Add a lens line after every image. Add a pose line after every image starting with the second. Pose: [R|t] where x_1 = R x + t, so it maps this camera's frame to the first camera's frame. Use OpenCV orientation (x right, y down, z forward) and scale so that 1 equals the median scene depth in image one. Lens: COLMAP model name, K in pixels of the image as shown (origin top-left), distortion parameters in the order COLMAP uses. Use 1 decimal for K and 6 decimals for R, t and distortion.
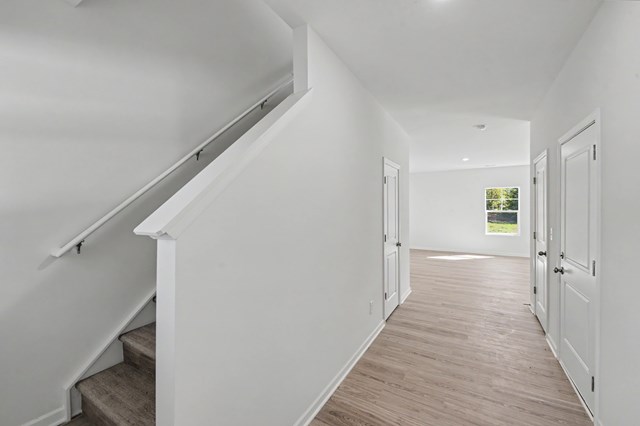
lens RADIAL K [[262.6, 0, 320.4], [0, 262.6, 211.4], [0, 0, 1]] dist [0.005926, -0.003130]
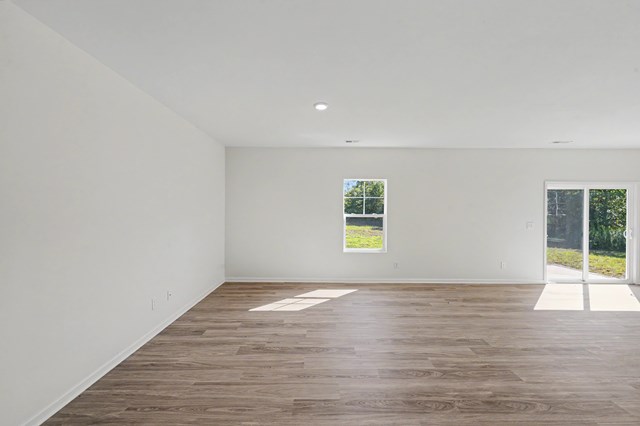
lens RADIAL K [[262.6, 0, 322.1], [0, 262.6, 212.4], [0, 0, 1]] dist [0.005926, -0.003130]
pose [[0.853702, 0.006213, 0.520725, 0.260904], [-0.007429, 0.999972, 0.000248, -0.007949], [-0.520709, -0.004081, 0.853724, 0.503666]]
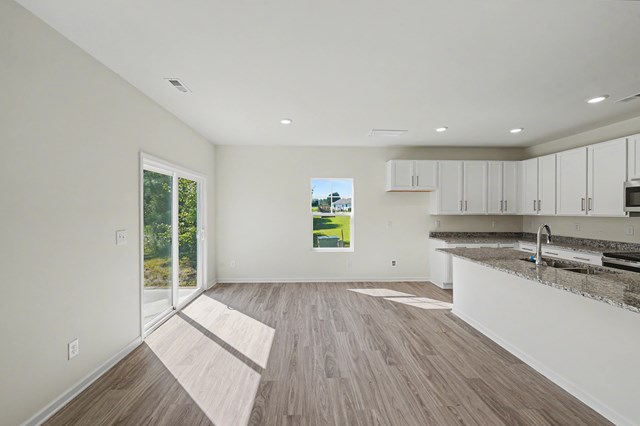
lens RADIAL K [[262.6, 0, 317.0], [0, 262.6, 212.5], [0, 0, 1]] dist [0.005926, -0.003130]
pose [[-0.550325, -0.003123, 0.834945, 0.664689], [0.004913, 0.999964, 0.006979, -0.009041], [-0.834936, 0.007943, -0.550290, 0.779720]]
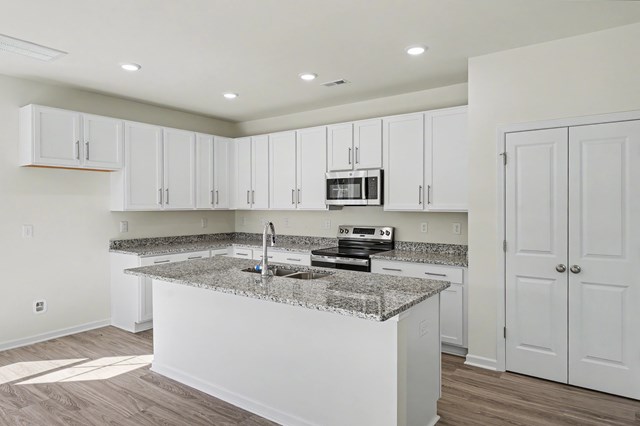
lens RADIAL K [[405.0, 0, 318.0], [0, 405.0, 207.8], [0, 0, 1]] dist [0.004429, -0.001971]
pose [[-0.995346, 0.004894, 0.096242, 0.699684], [0.006187, 0.999895, 0.013141, -0.008525], [-0.096167, 0.013675, -0.995271, 0.742586]]
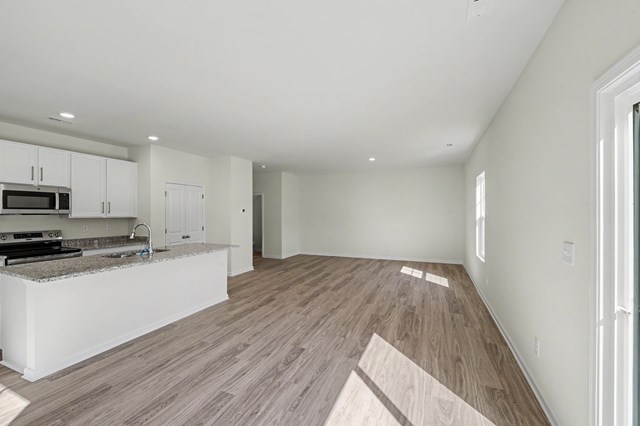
lens RADIAL K [[262.6, 0, 316.9], [0, 262.6, 213.6], [0, 0, 1]] dist [0.005926, -0.003130]
pose [[0.123033, 0.005003, -0.992390, 1.244582], [-0.003316, 0.999984, 0.004630, -0.008769], [0.992397, 0.002722, 0.123047, 0.586525]]
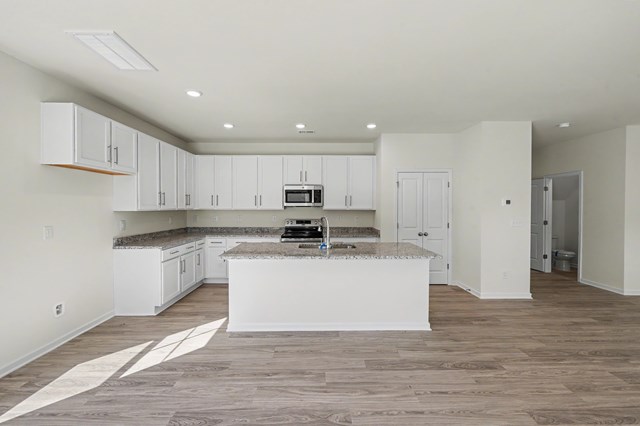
lens RADIAL K [[262.6, 0, 317.7], [0, 262.6, 211.0], [0, 0, 1]] dist [0.005926, -0.003130]
pose [[-0.853485, 0.012772, -0.520961, 1.011014], [-0.000506, 0.999679, 0.025338, -0.009277], [0.521118, 0.021889, -0.853204, 0.707741]]
